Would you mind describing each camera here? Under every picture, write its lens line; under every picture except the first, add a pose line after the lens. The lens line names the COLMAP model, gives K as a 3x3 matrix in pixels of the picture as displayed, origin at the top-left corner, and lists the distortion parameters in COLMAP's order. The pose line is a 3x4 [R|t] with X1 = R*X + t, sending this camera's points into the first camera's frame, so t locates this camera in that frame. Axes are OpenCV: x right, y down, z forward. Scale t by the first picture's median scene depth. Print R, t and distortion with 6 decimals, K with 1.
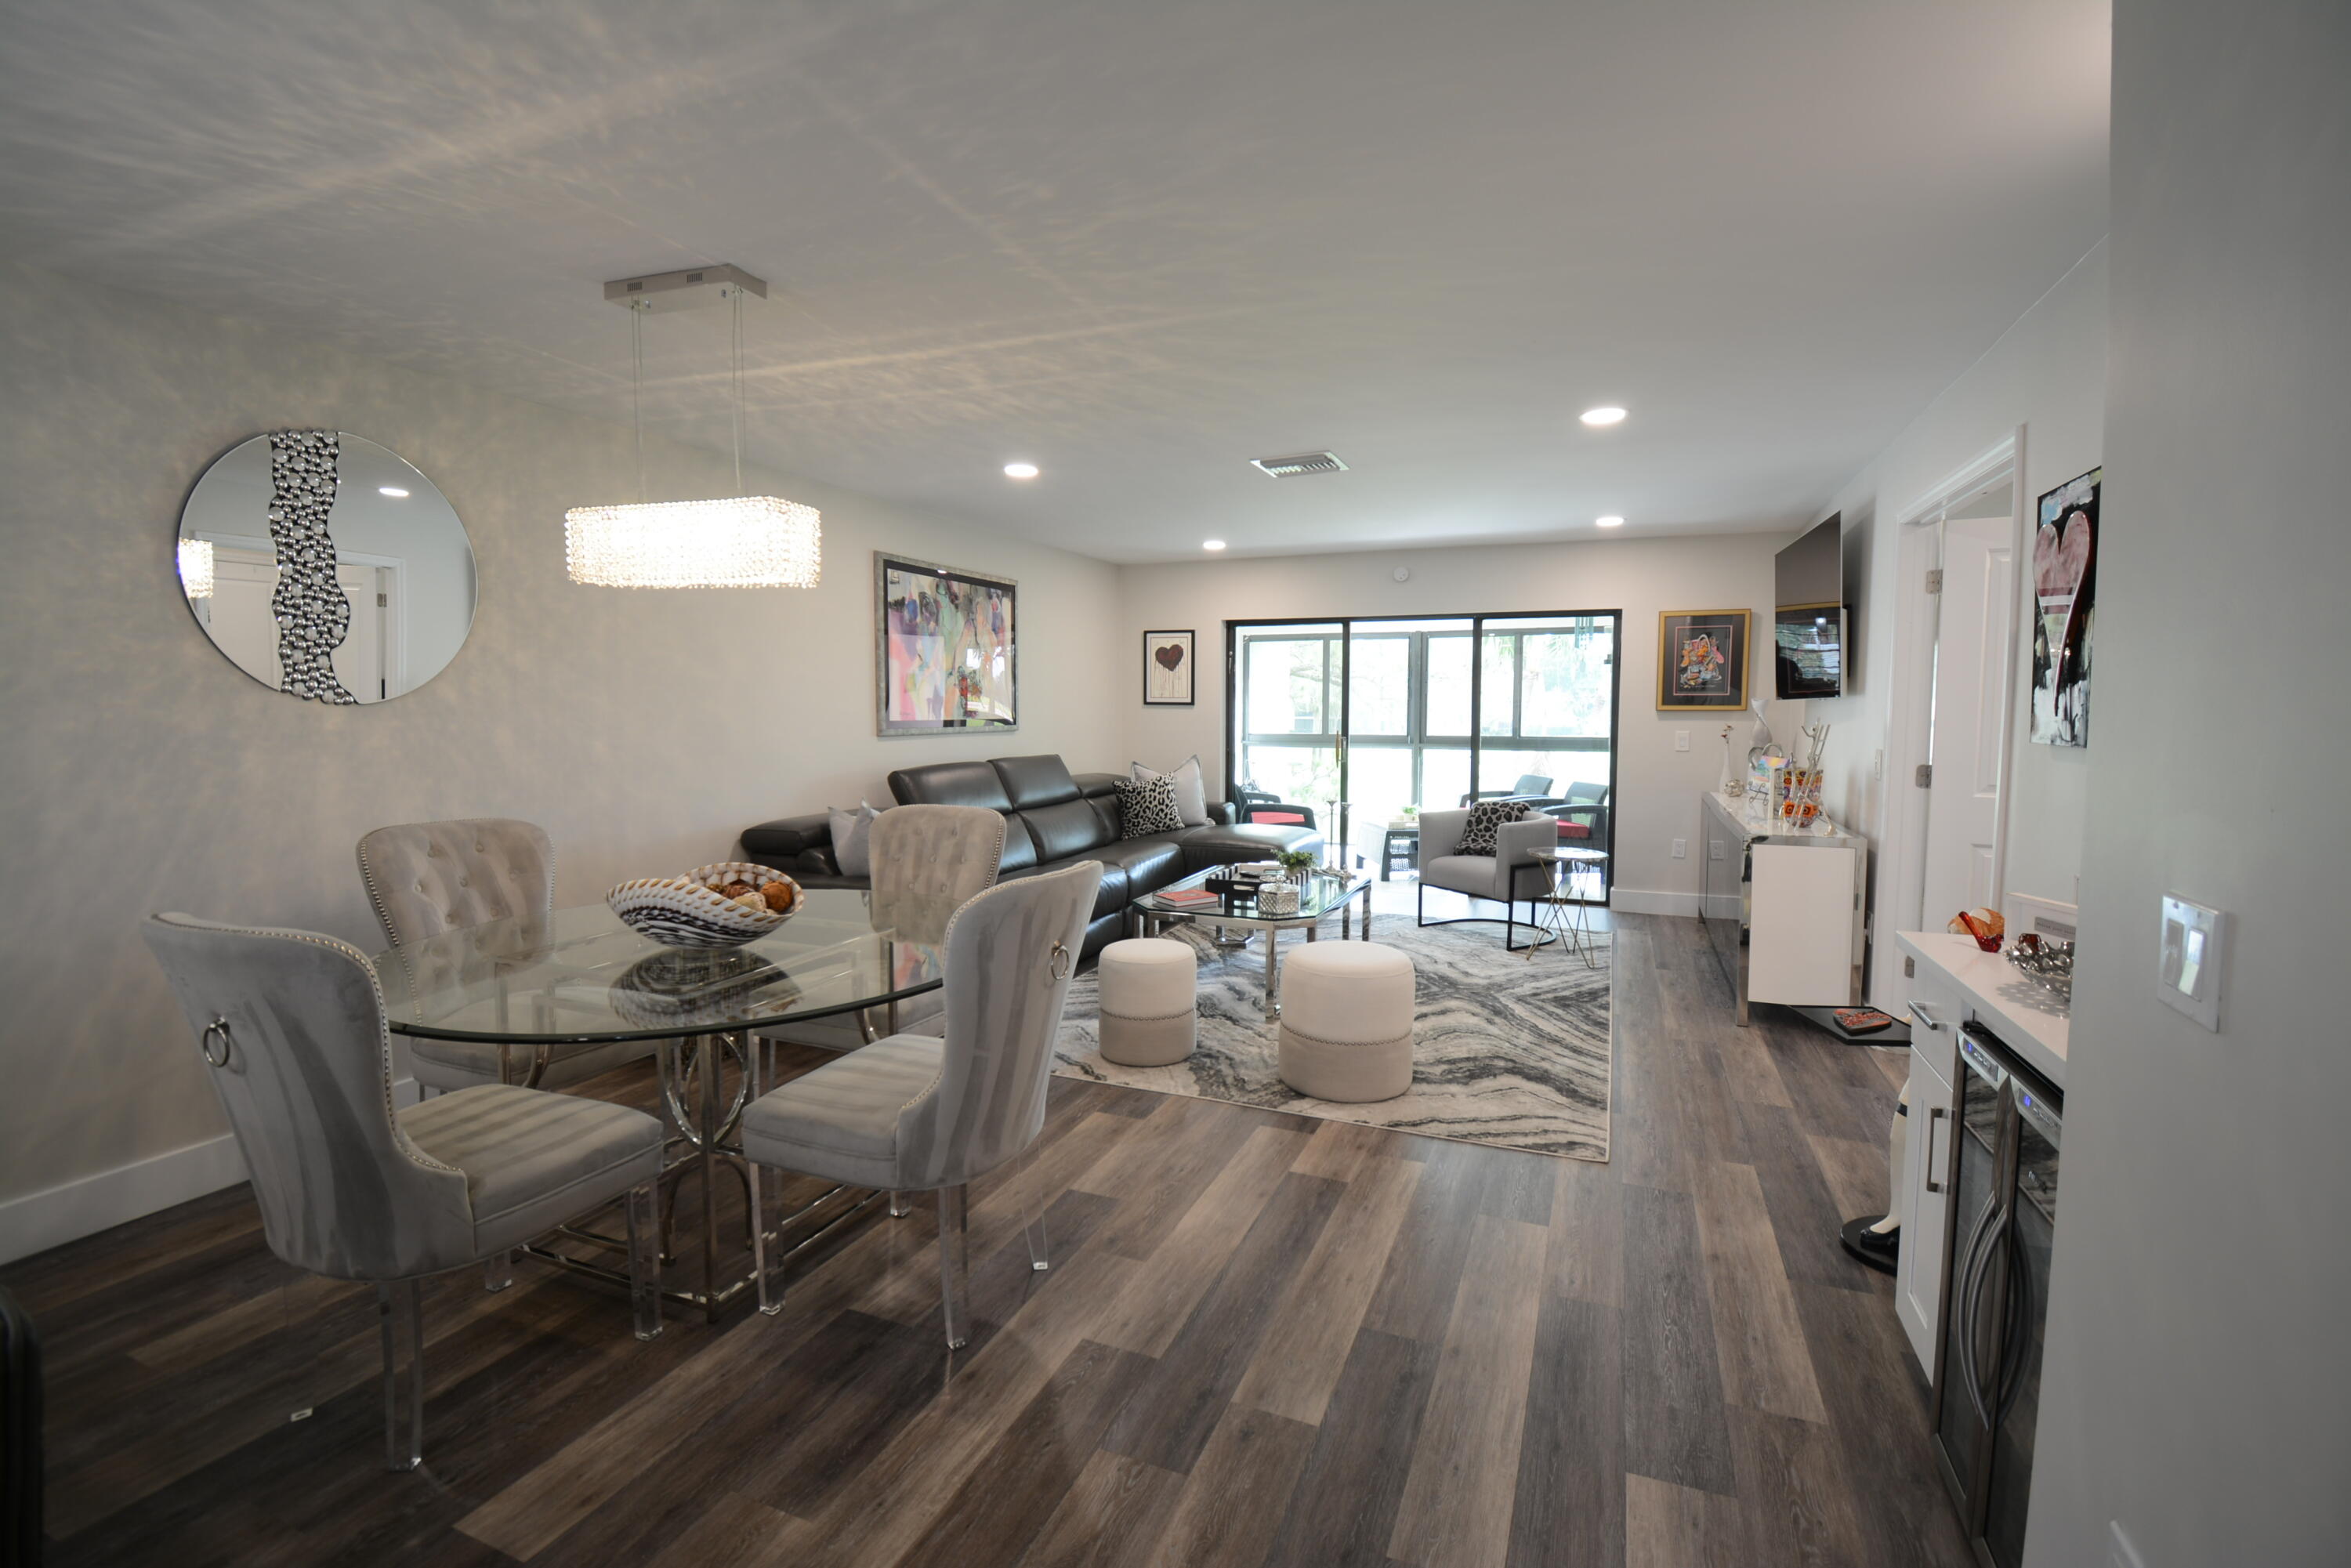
lens RADIAL K [[1053.1, 0, 1187.4], [0, 1053.1, 777.2], [0, 0, 1]] dist [0.025290, -0.029660]
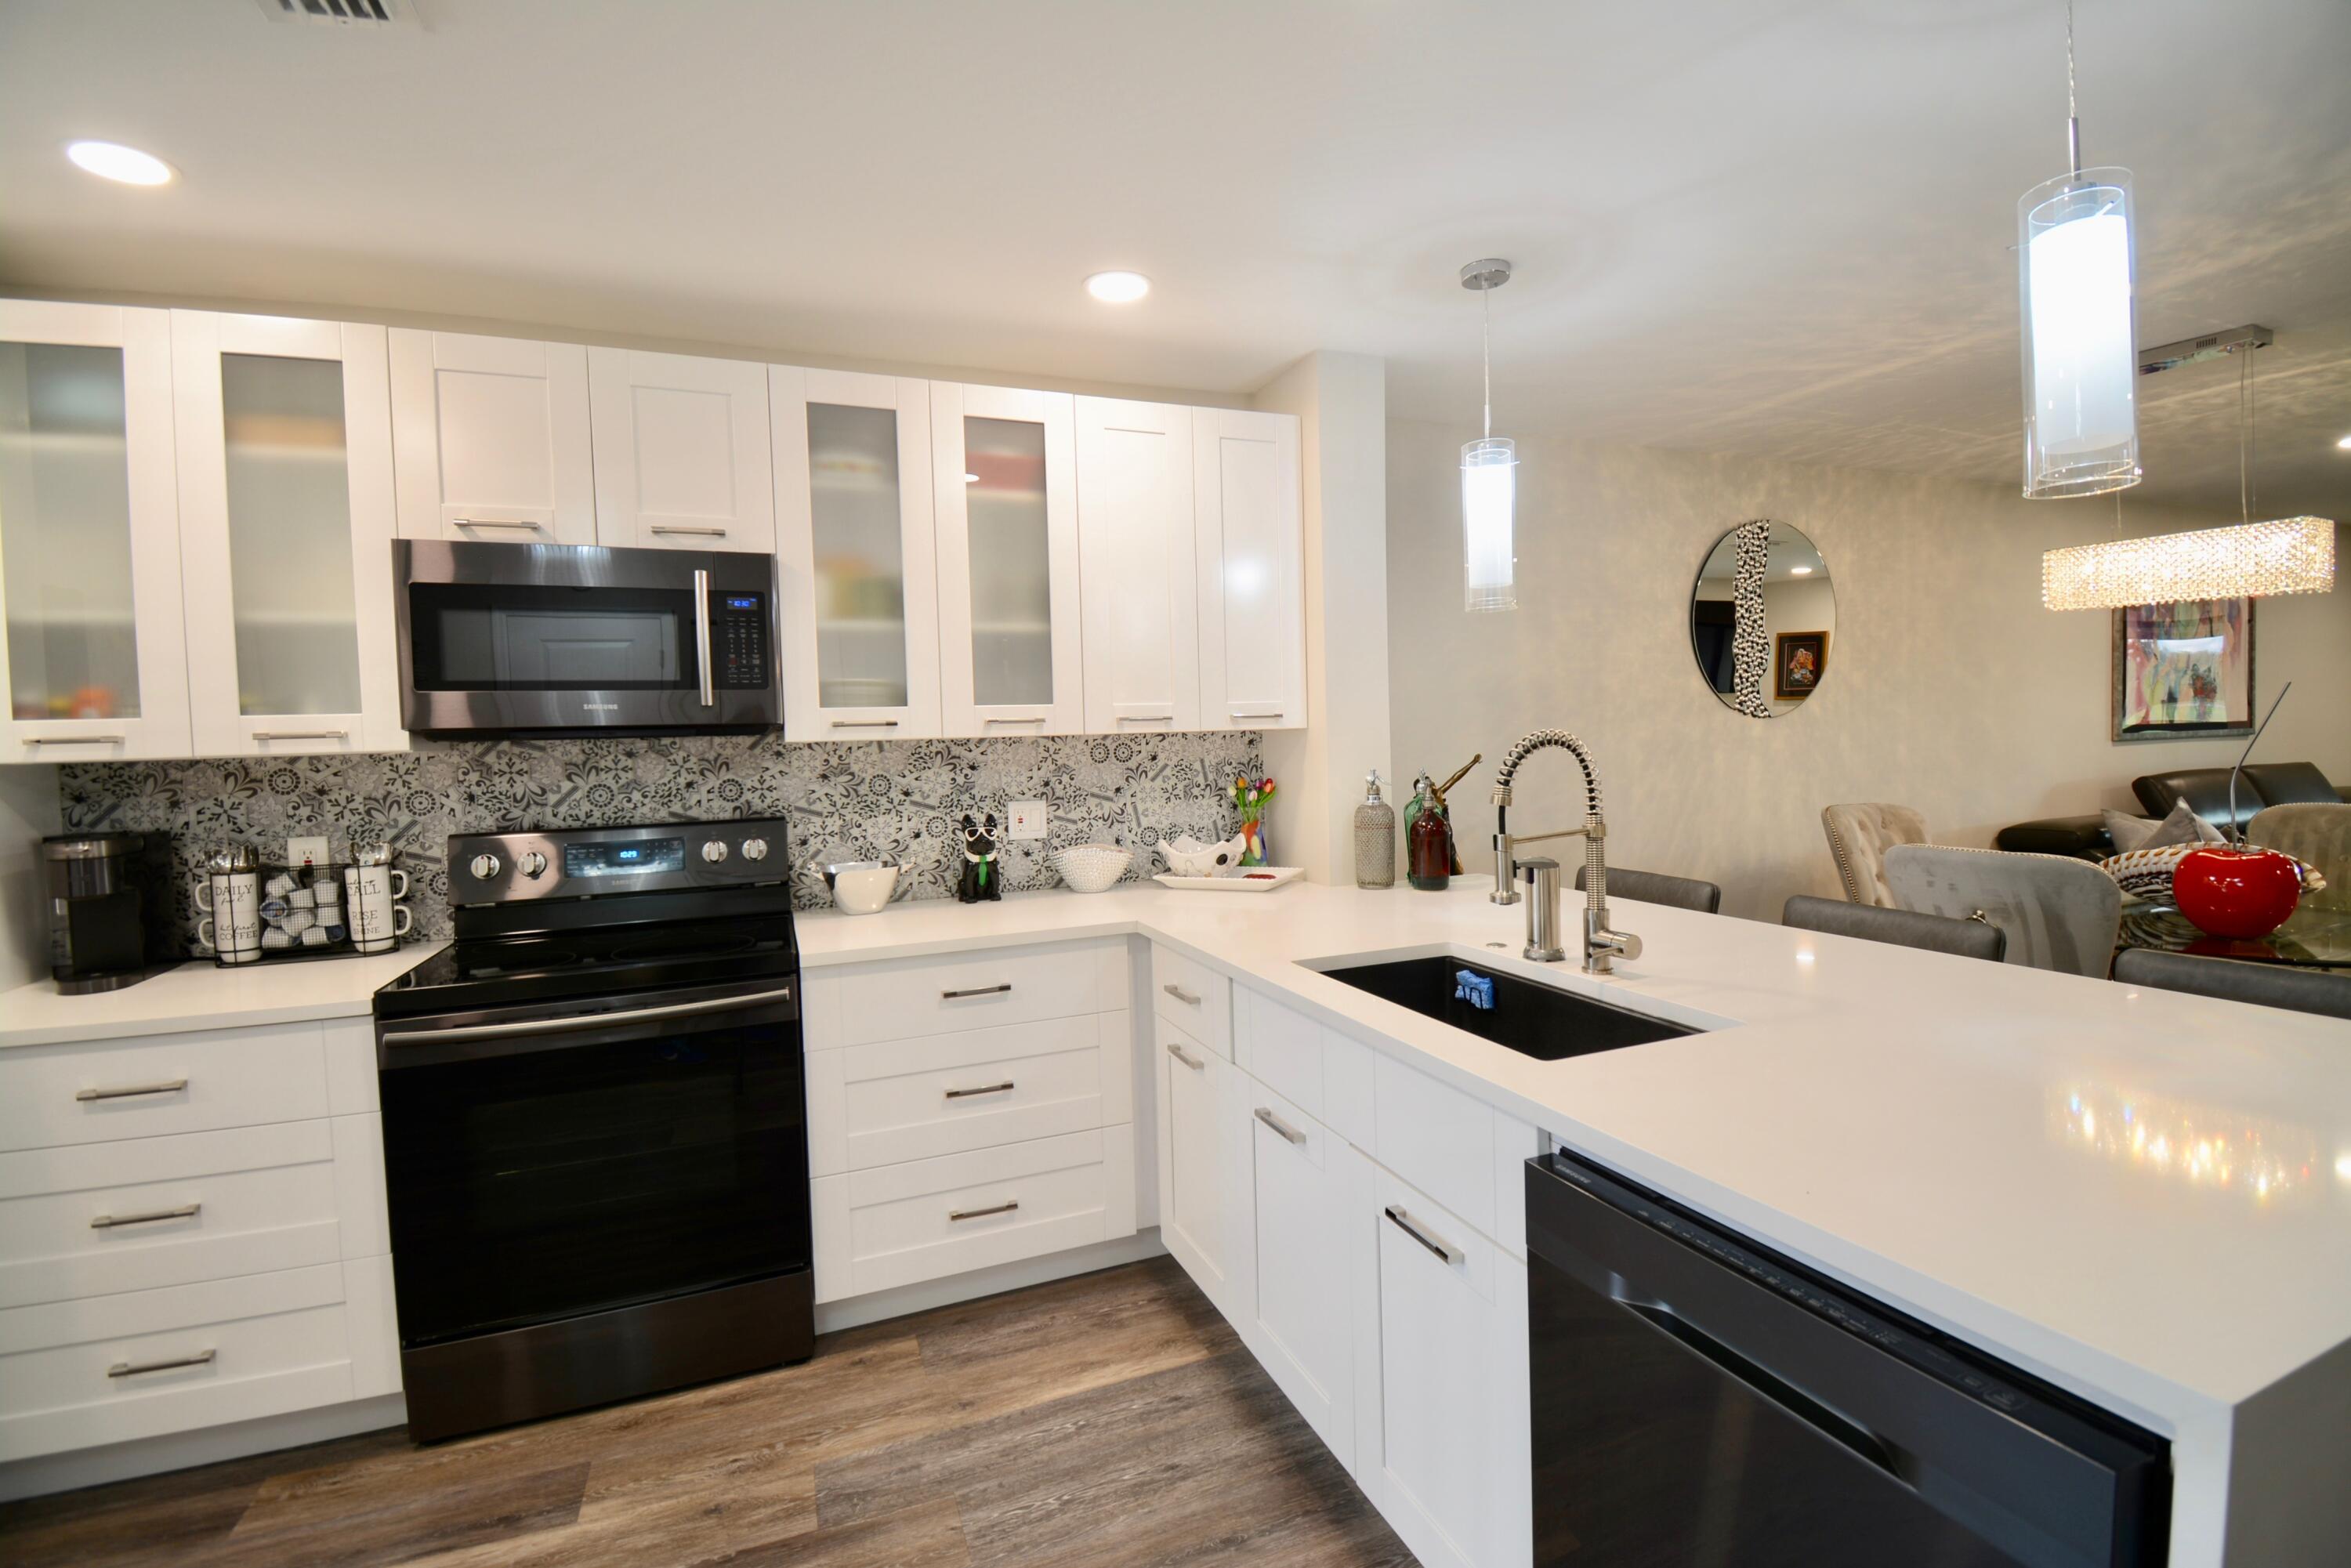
lens RADIAL K [[1053.1, 0, 1187.4], [0, 1053.1, 777.2], [0, 0, 1]] dist [0.025290, -0.029660]
pose [[0.697346, 0.003650, -0.716725, -0.311622], [-0.018866, 0.999734, -0.013264, 0.037259], [0.716486, 0.022771, 0.697230, -0.454069]]
